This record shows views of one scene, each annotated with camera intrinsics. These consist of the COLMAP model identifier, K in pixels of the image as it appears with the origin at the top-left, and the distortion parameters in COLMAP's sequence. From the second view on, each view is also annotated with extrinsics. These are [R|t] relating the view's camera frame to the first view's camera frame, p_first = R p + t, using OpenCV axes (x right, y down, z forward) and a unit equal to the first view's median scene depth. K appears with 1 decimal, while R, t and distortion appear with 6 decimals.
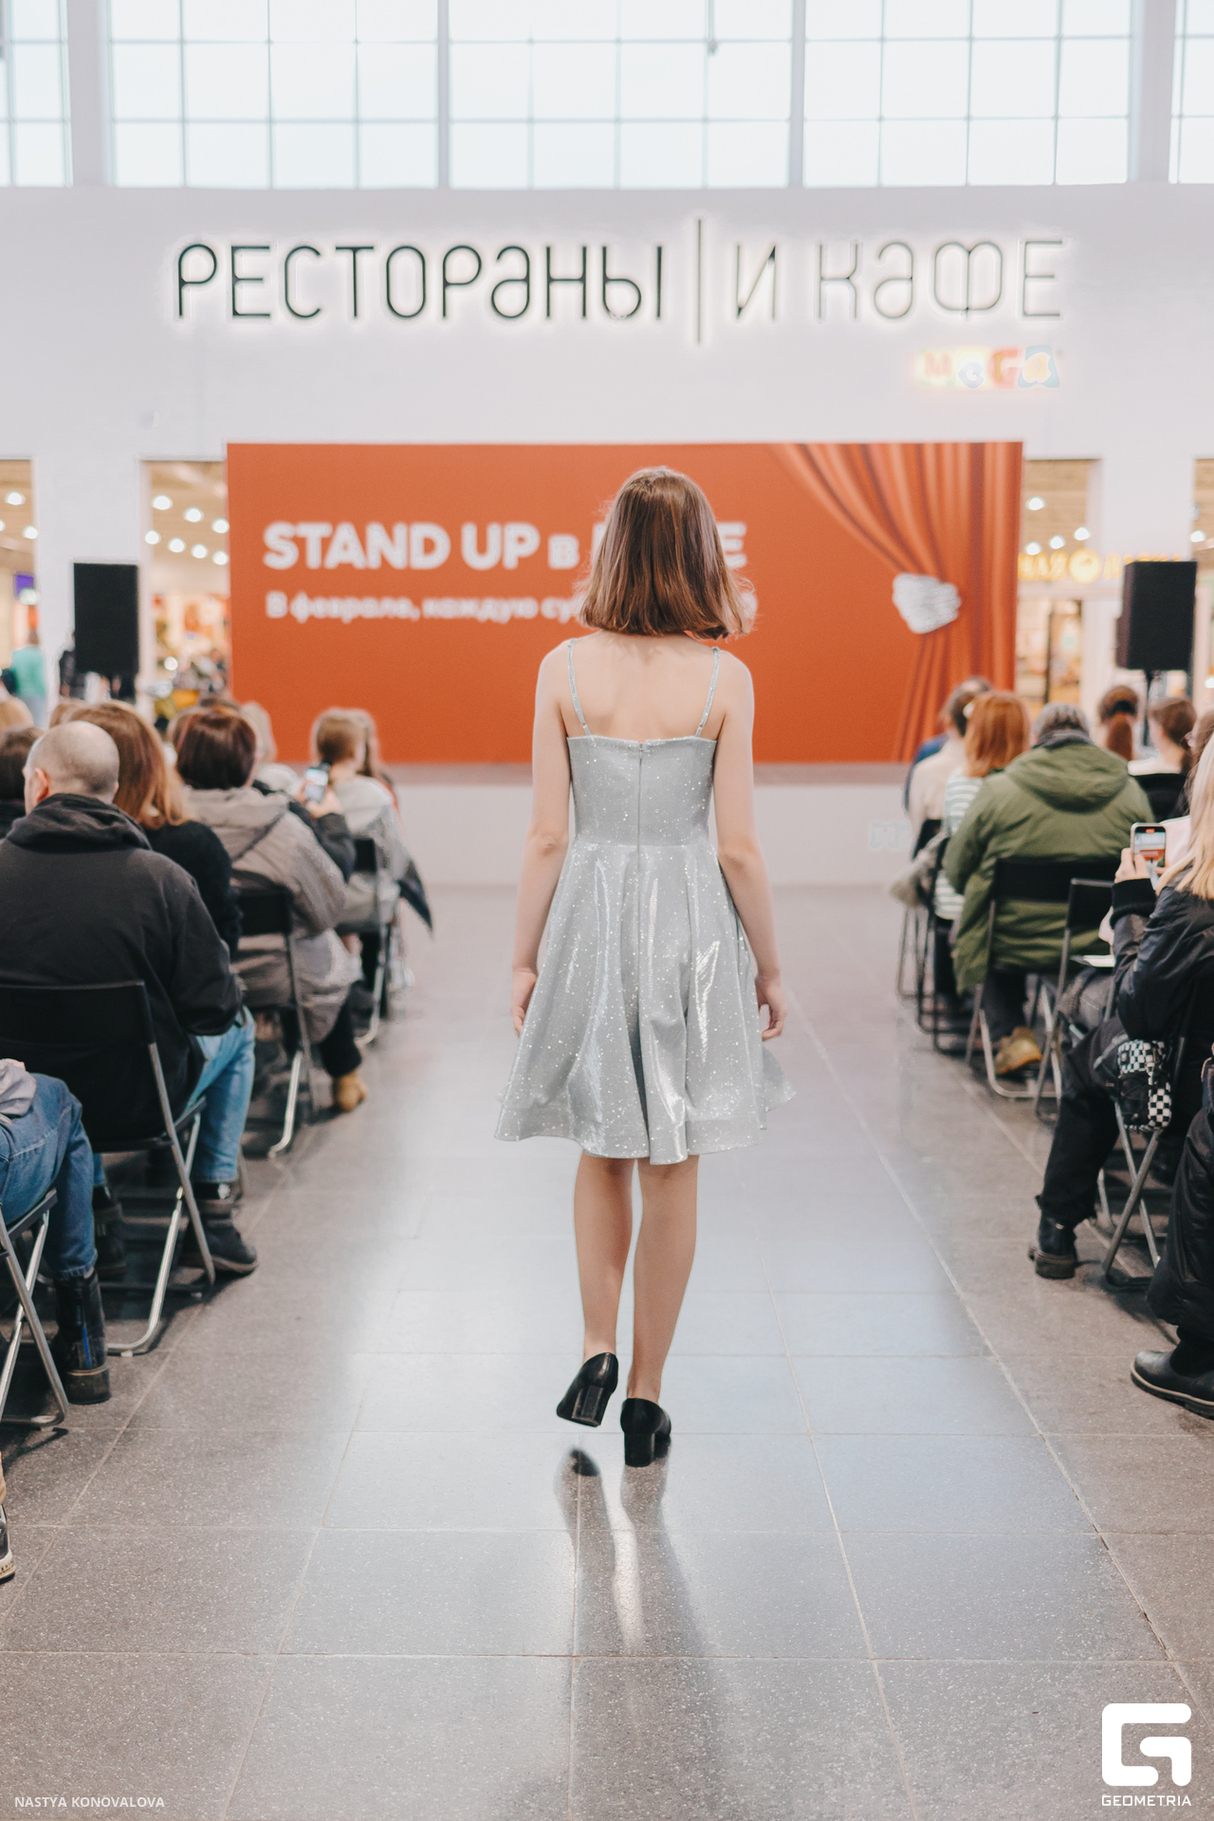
lens RADIAL K [[1839.2, 0, 528.6], [0, 1839.2, 843.5], [0, 0, 1]] dist [0.010937, 0.006376]
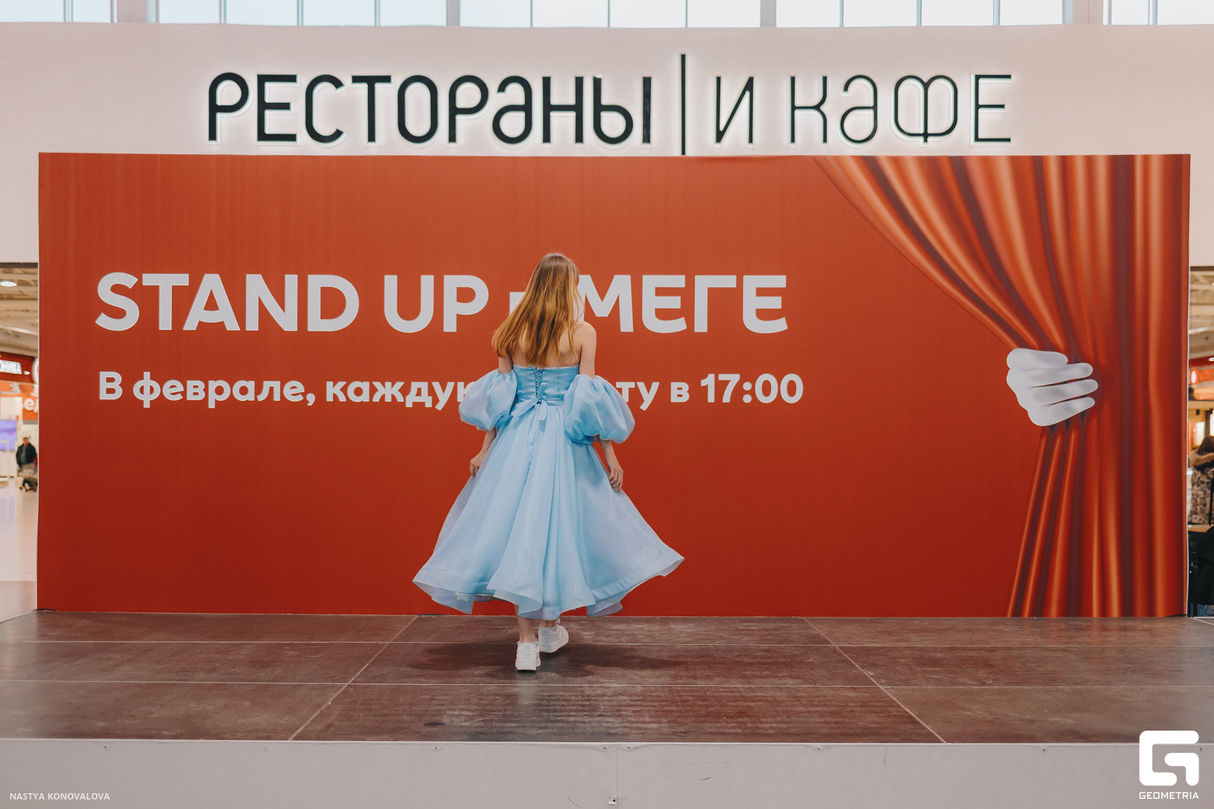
lens RADIAL K [[1376.6, 0, 561.0], [0, 1376.6, 461.4], [0, 0, 1]] dist [0.029147, 0.013029]
pose [[0.999927, 0.003453, 0.011618, 0.025907], [-0.002426, 0.996180, -0.087294, -0.056718], [-0.011875, 0.087259, 0.996115, 0.484471]]
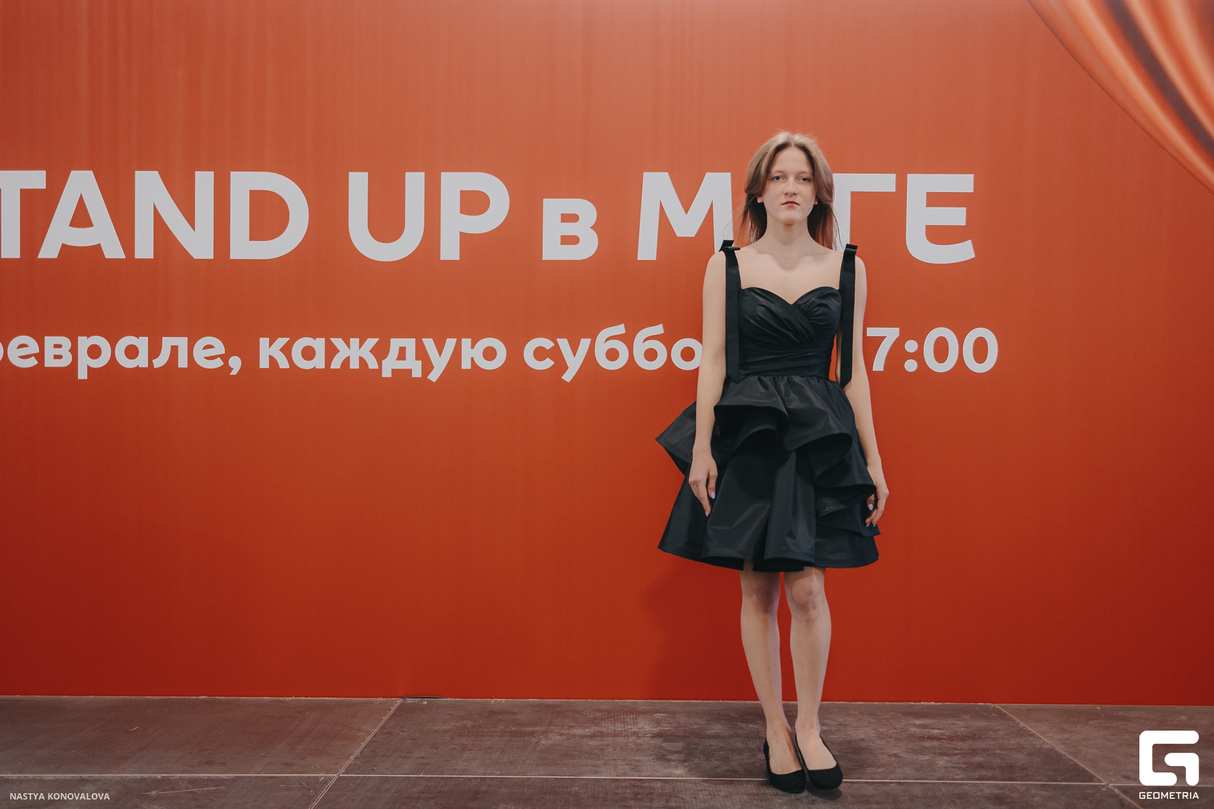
lens RADIAL K [[1388.8, 0, 603.9], [0, 1388.8, 509.1], [0, 0, 1]] dist [-0.014311, 0.038072]
pose [[0.999841, 0.005017, 0.017128, 0.021787], [-0.004163, 0.998765, -0.049517, -0.073682], [-0.017355, 0.049437, 0.998626, 0.662168]]
